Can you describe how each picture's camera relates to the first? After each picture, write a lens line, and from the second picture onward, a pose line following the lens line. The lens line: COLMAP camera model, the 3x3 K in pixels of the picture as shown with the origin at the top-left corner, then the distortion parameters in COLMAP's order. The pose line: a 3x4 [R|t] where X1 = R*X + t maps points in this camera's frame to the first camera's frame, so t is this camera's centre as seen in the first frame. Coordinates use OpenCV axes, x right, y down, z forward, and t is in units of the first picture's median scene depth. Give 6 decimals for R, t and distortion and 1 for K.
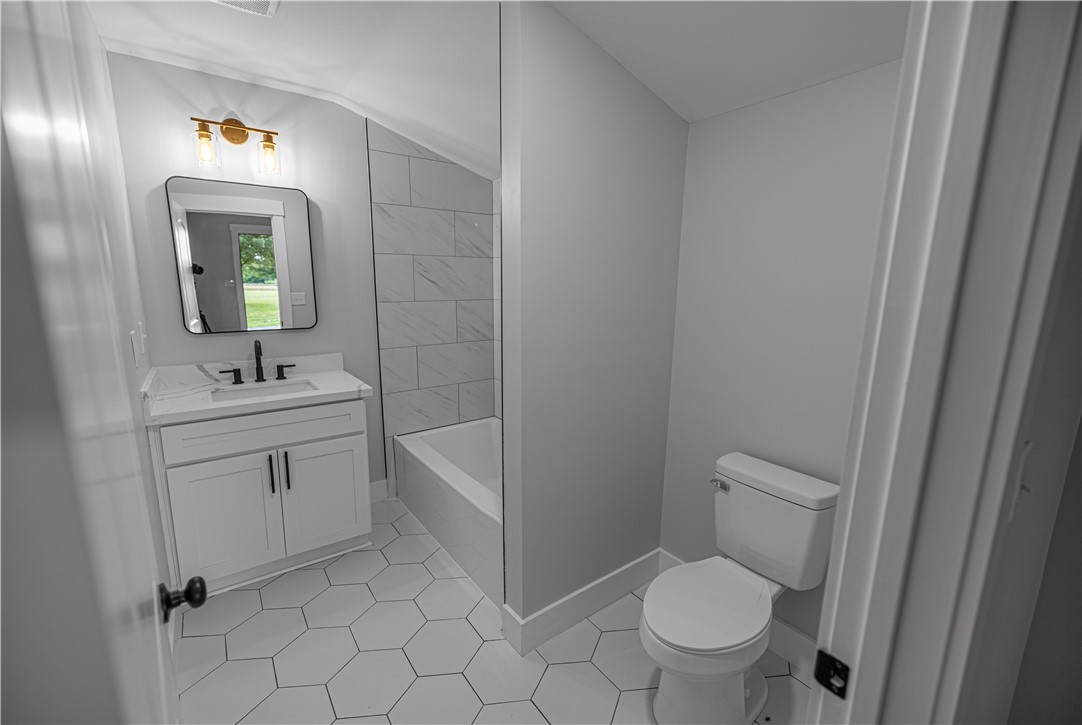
lens RADIAL K [[453.2, 0, 542.4], [0, 453.2, 362.2], [0, 0, 1]] dist [0.005037, -0.000536]
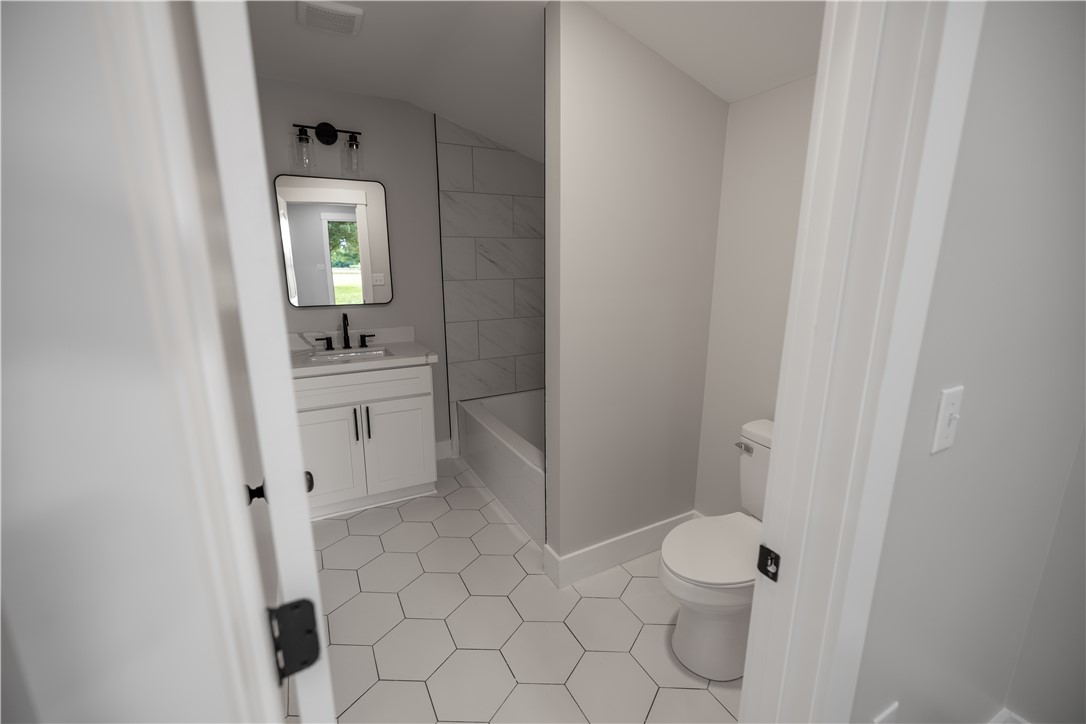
lens RADIAL K [[454.9, 0, 543.4], [0, 454.9, 363.5], [0, 0, 1]] dist [0.005037, -0.000536]
pose [[0.989081, 0.021297, -0.145829, 0.055160], [-0.015512, 0.999051, 0.040693, 0.026284], [0.146557, -0.037986, 0.988473, -0.093678]]
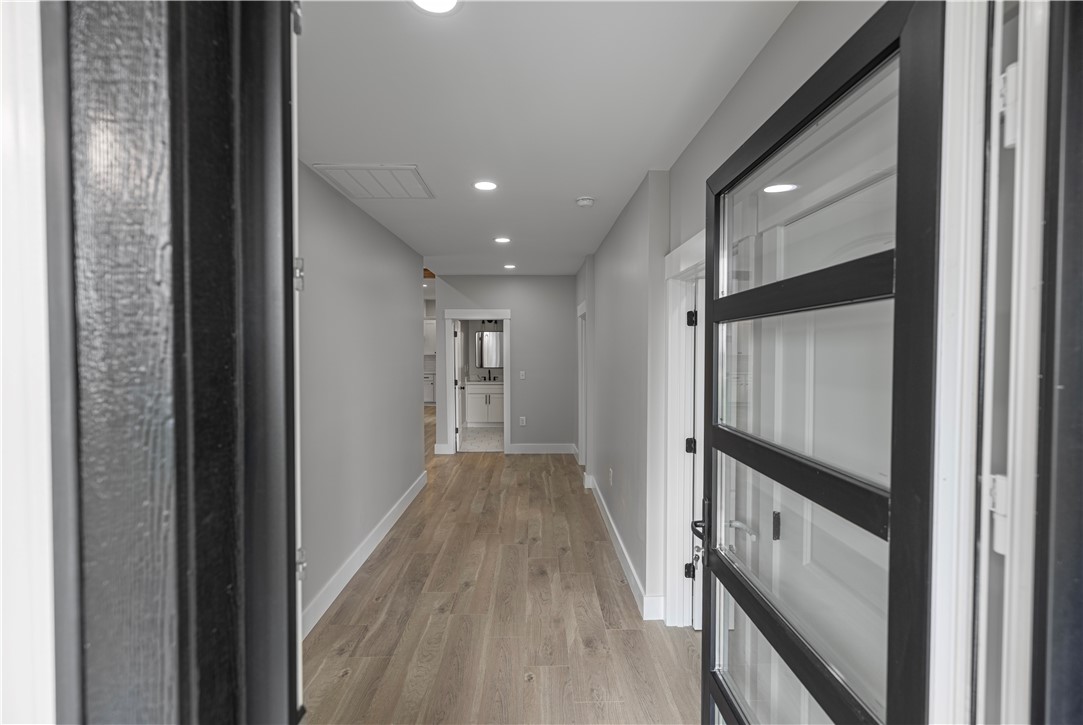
lens RADIAL K [[457.5, 0, 538.9], [0, 457.5, 355.6], [0, 0, 1]] dist [-0.002220, -0.000192]
pose [[0.811351, -0.003961, -0.584546, 2.071111], [-0.089211, 0.987425, -0.130515, 0.314566], [0.577712, 0.158041, 0.800795, -1.981525]]
